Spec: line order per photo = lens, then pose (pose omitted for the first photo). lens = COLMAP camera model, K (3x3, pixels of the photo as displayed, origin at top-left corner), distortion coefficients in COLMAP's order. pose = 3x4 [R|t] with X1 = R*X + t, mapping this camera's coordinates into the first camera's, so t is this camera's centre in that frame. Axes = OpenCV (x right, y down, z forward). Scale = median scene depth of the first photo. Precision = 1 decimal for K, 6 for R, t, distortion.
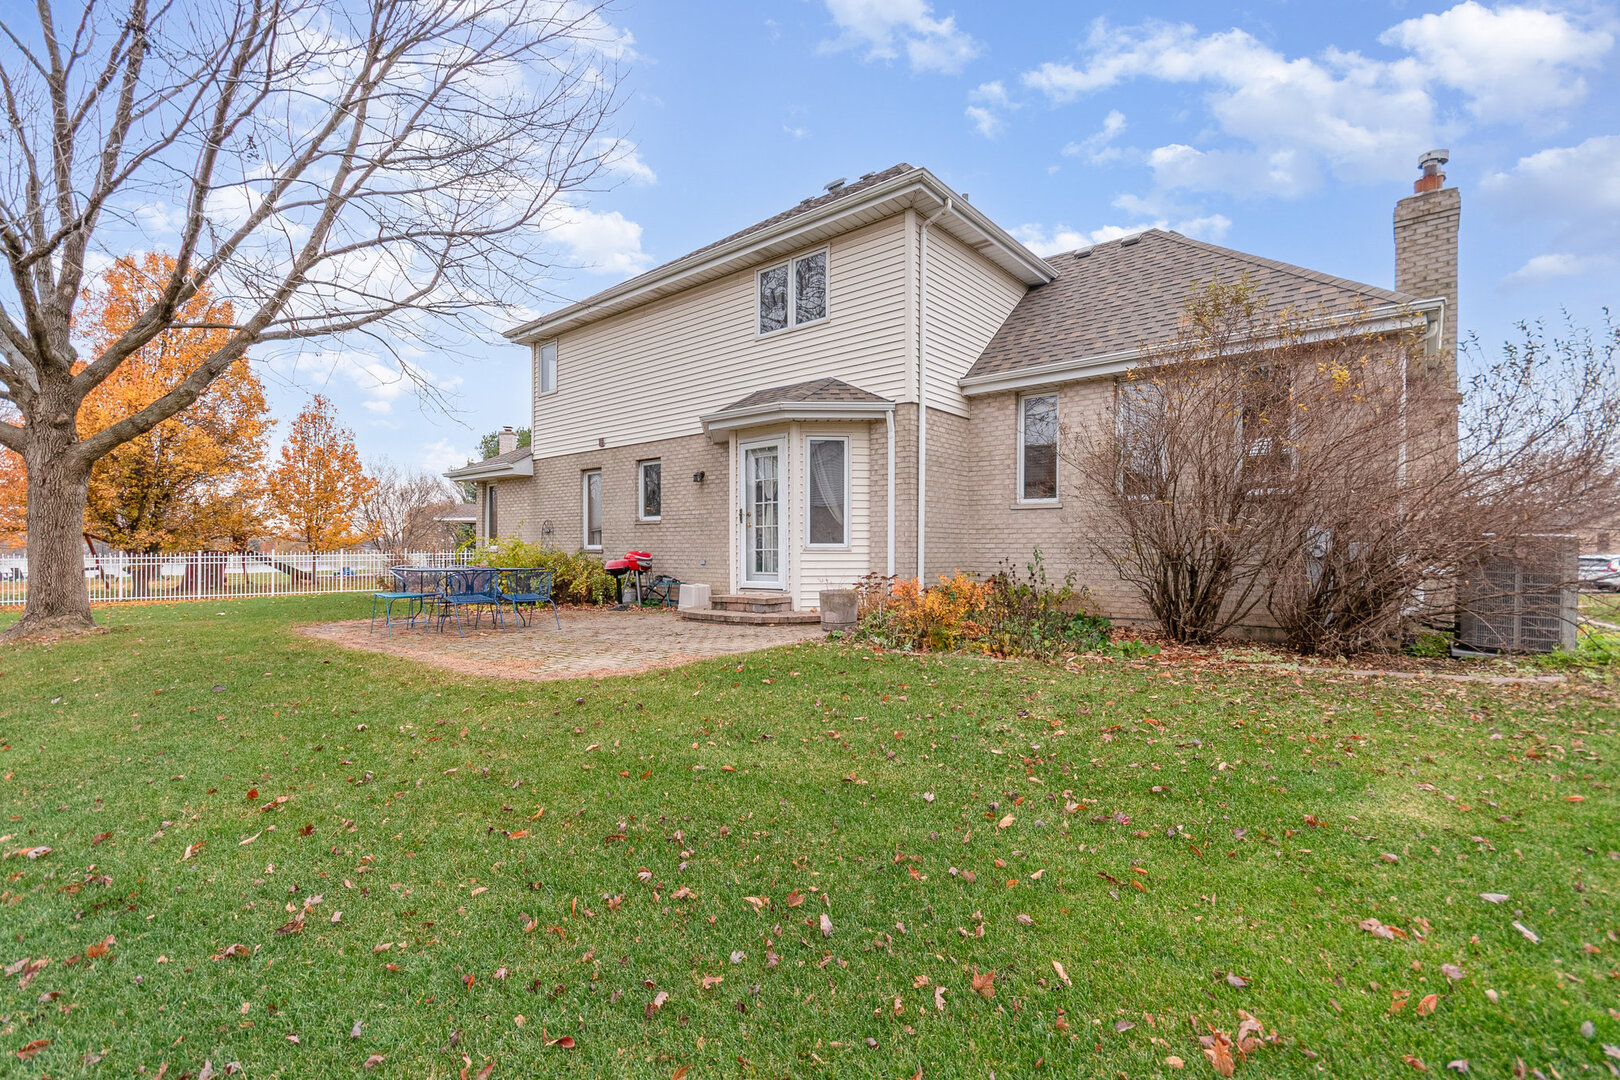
lens RADIAL K [[719.2, 0, 808.2], [0, 719.2, 547.7], [0, 0, 1]] dist [0.001452, 0.000246]
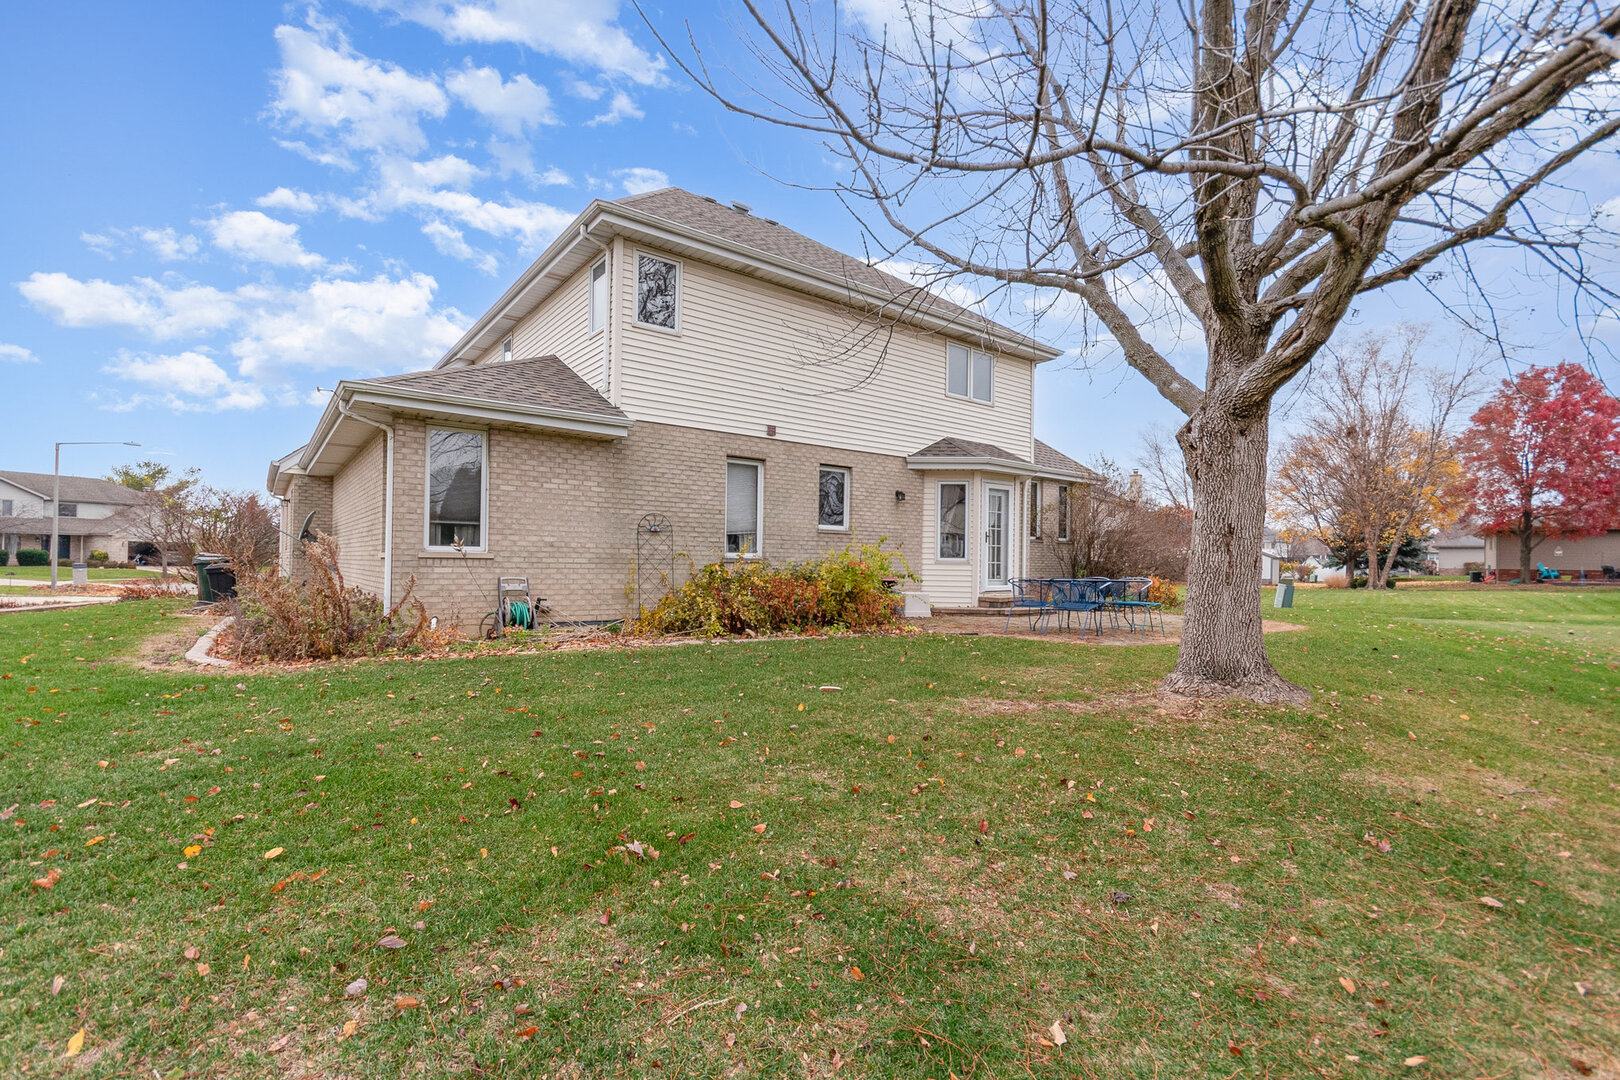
lens RADIAL K [[719.2, 0, 808.2], [0, 719.2, 547.7], [0, 0, 1]] dist [0.001452, 0.000246]
pose [[0.201551, 0.023368, 0.979199, -1.219700], [-0.015382, 0.999668, -0.020691, 0.007039], [-0.979357, -0.010892, 0.201843, 0.879163]]
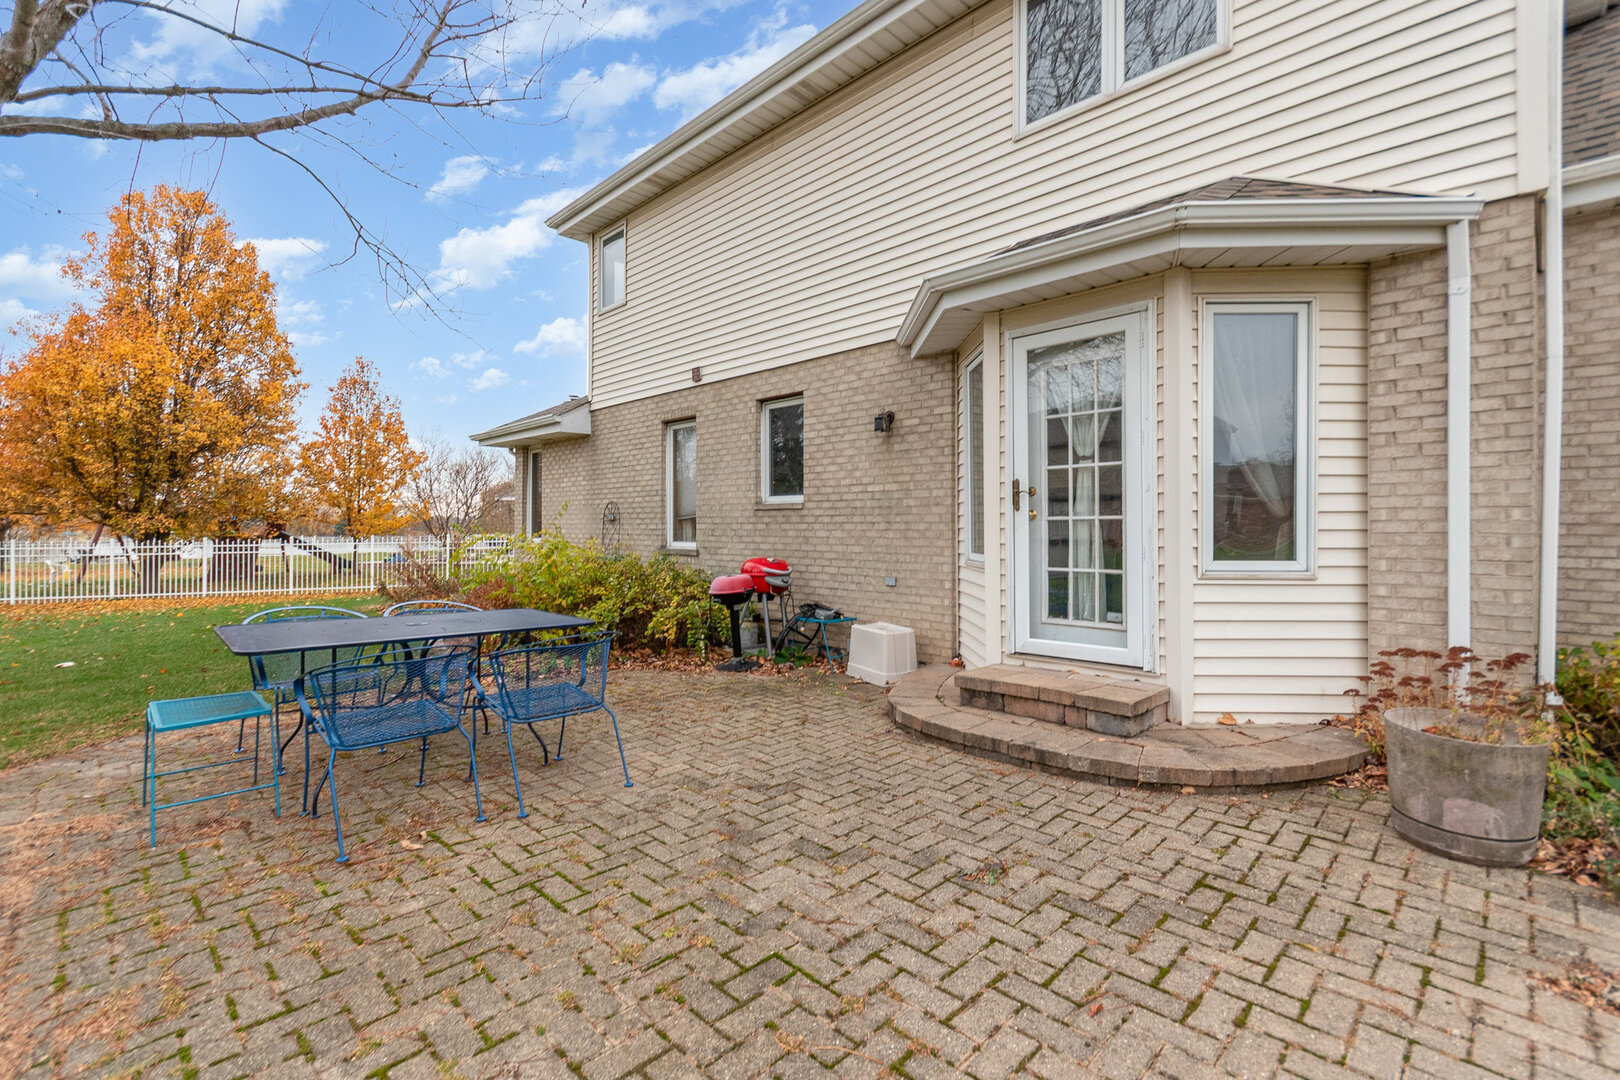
lens RADIAL K [[716.2, 0, 812.5], [0, 716.2, 530.9], [0, 0, 1]] dist [0.001613, 0.000154]
pose [[0.996553, 0.002409, -0.082923, -0.154483], [-0.001815, 0.999972, 0.007242, -0.020449], [0.082938, -0.007067, 0.996530, 0.448063]]
